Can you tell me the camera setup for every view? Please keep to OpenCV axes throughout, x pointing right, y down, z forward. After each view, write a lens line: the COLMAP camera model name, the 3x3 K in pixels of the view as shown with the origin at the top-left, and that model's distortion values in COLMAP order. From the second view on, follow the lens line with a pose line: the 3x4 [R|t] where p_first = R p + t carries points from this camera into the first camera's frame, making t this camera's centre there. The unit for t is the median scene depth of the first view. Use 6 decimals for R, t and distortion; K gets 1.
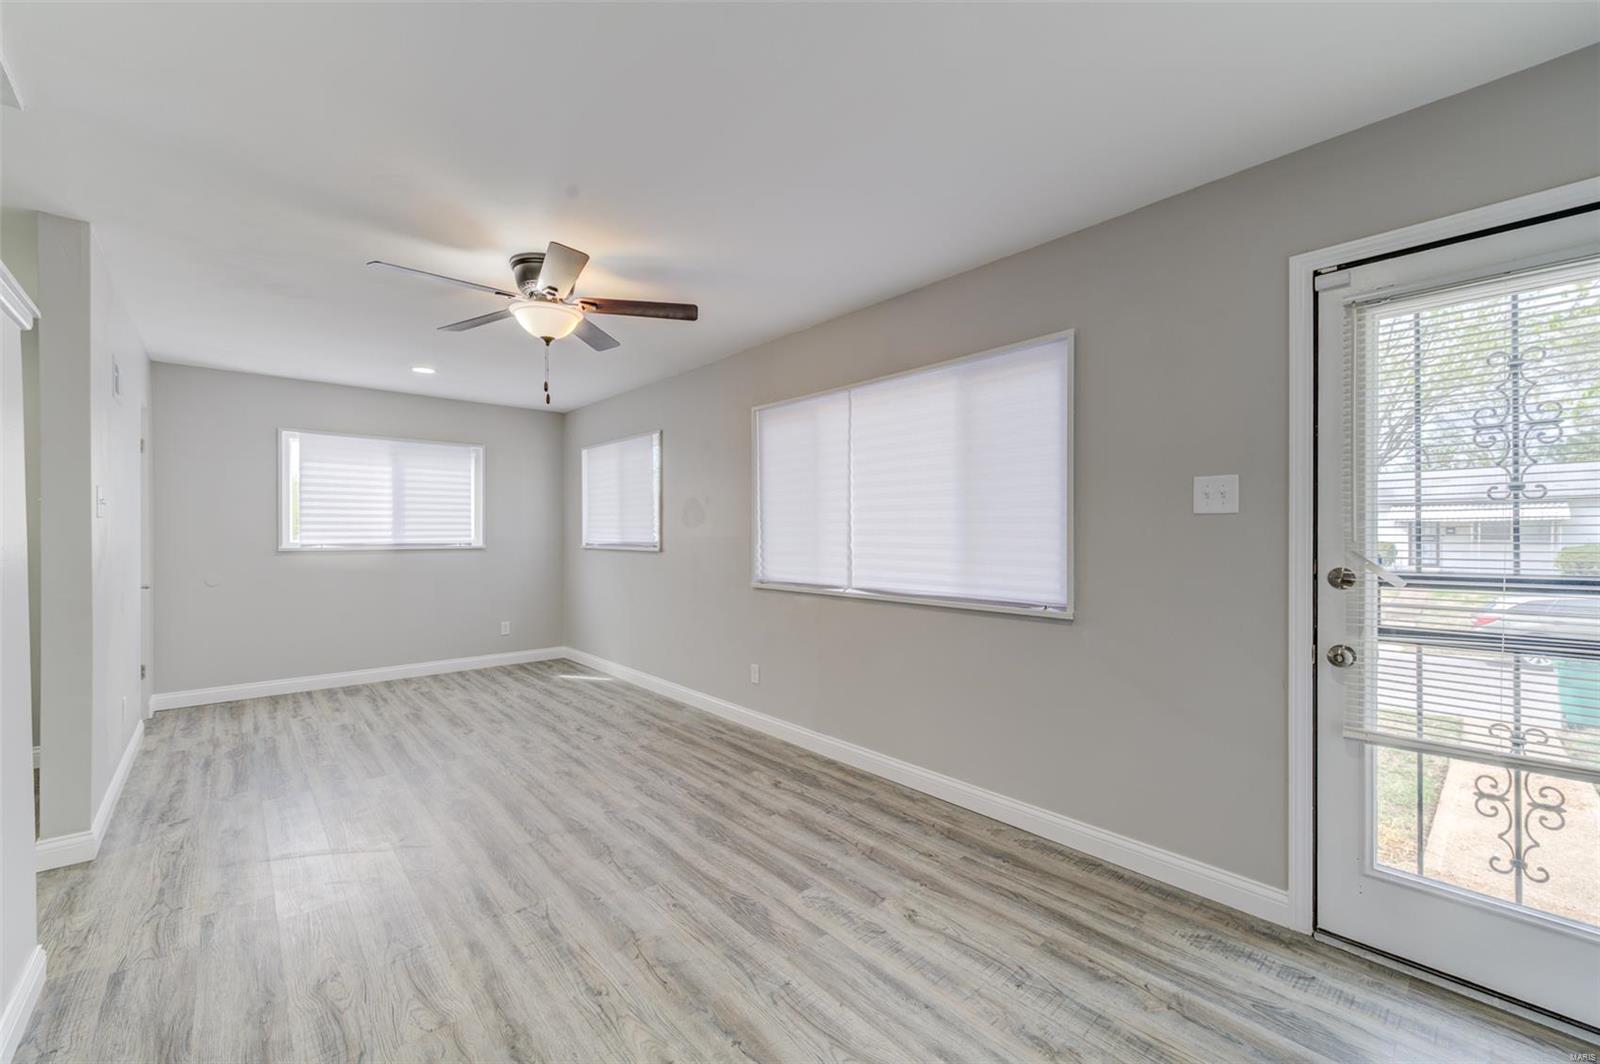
lens RADIAL K [[639.5, 0, 801.9], [0, 639.5, 523.5], [0, 0, 1]] dist [0.010506, -0.000502]
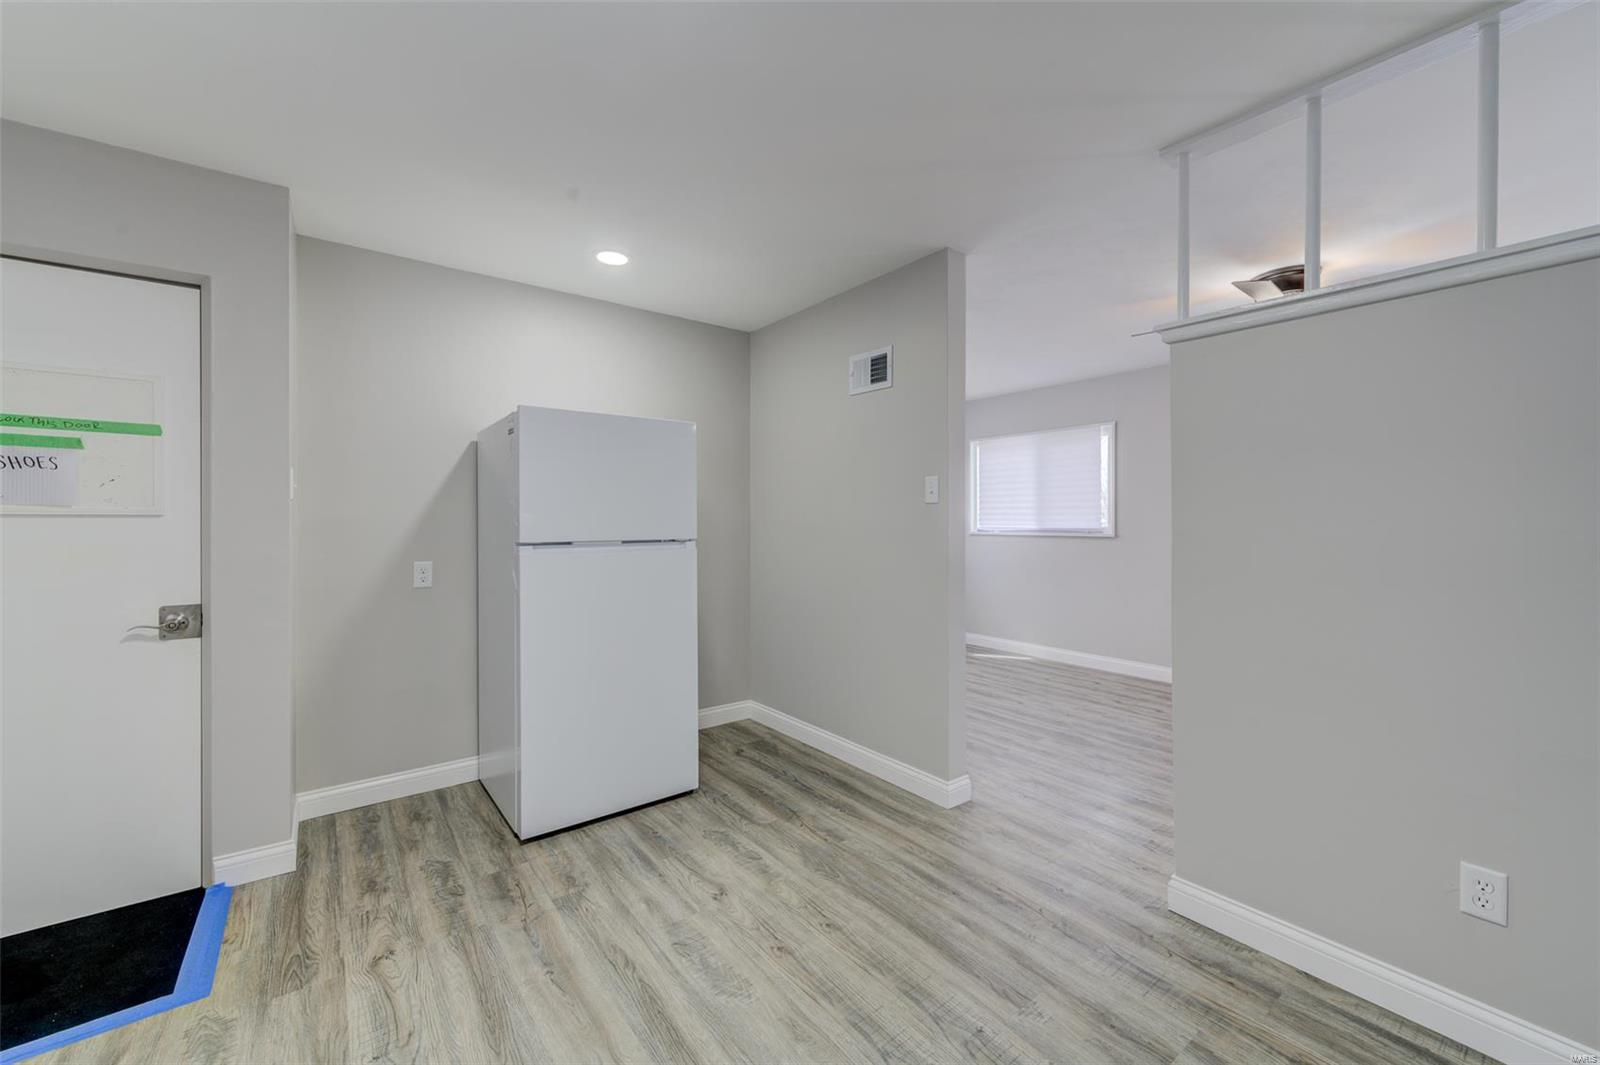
lens RADIAL K [[639.5, 0, 801.9], [0, 639.5, 524.0], [0, 0, 1]] dist [0.010506, -0.000502]
pose [[0.997189, -0.006112, -0.074676, -0.946013], [0.007775, 0.999728, 0.022010, -0.006241], [0.074521, -0.022528, 0.996965, -0.122182]]
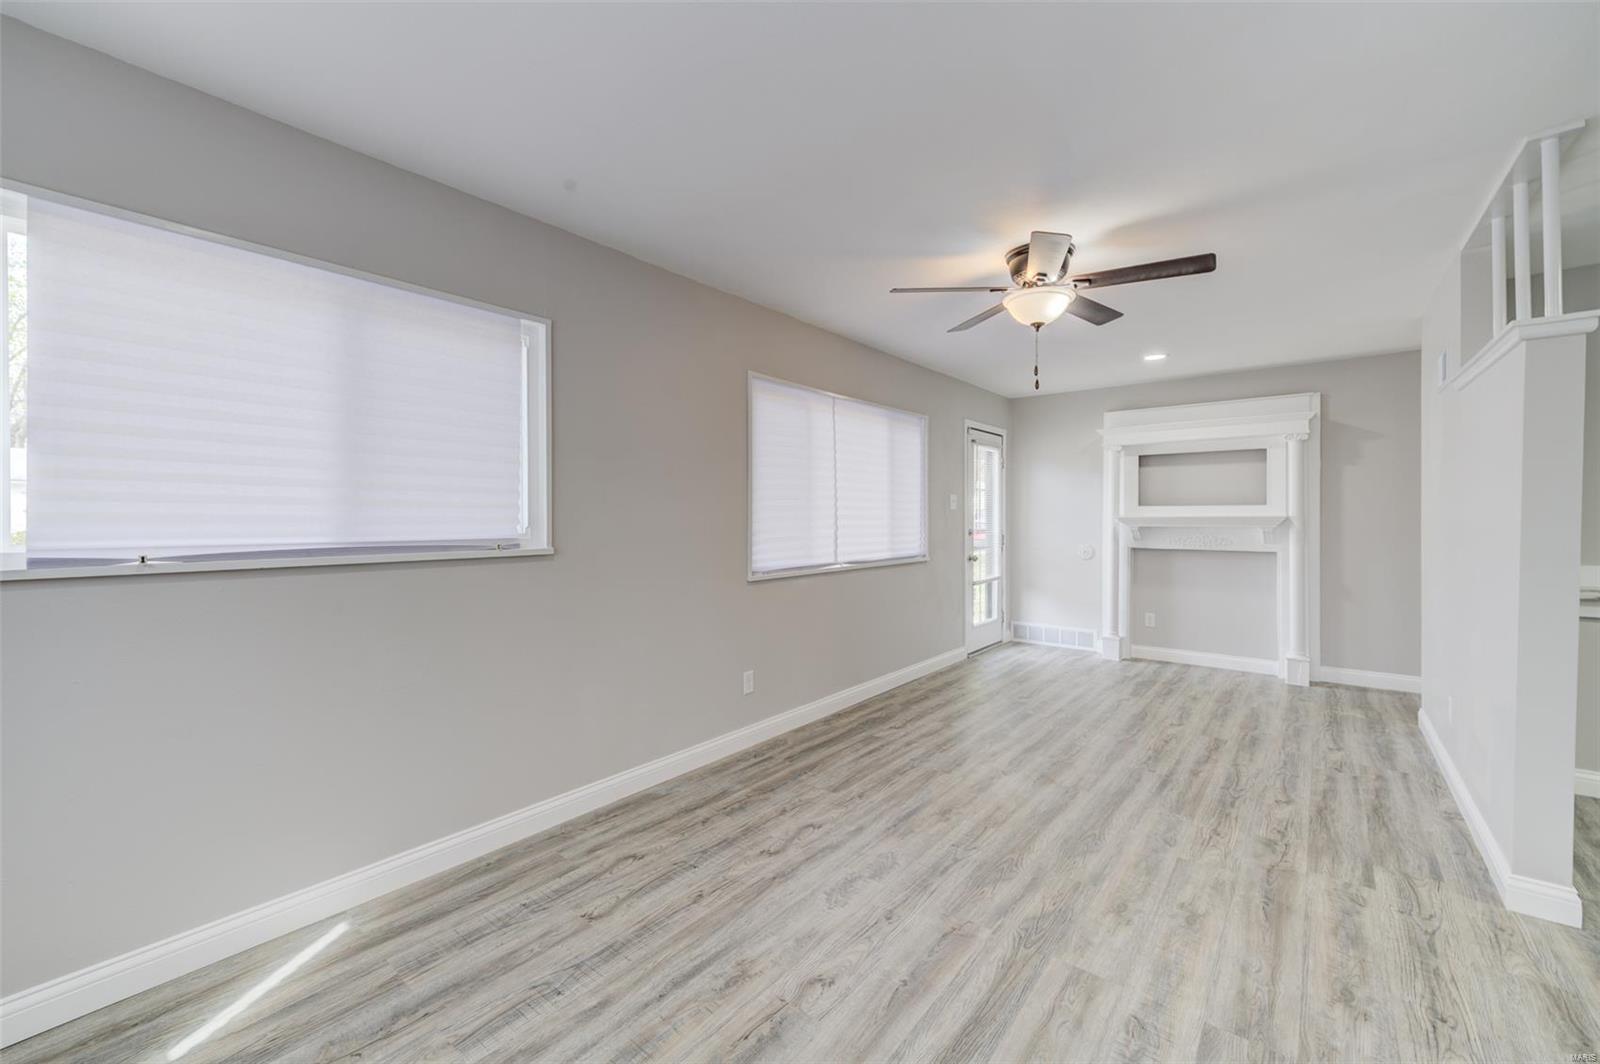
lens RADIAL K [[639.5, 0, 801.9], [0, 639.5, 523.5], [0, 0, 1]] dist [0.010506, -0.000502]
pose [[-0.161278, -0.009489, 0.986863, -1.100487], [-0.012521, 0.999893, 0.007568, 0.019149], [-0.986830, -0.011136, -0.161379, 1.274792]]
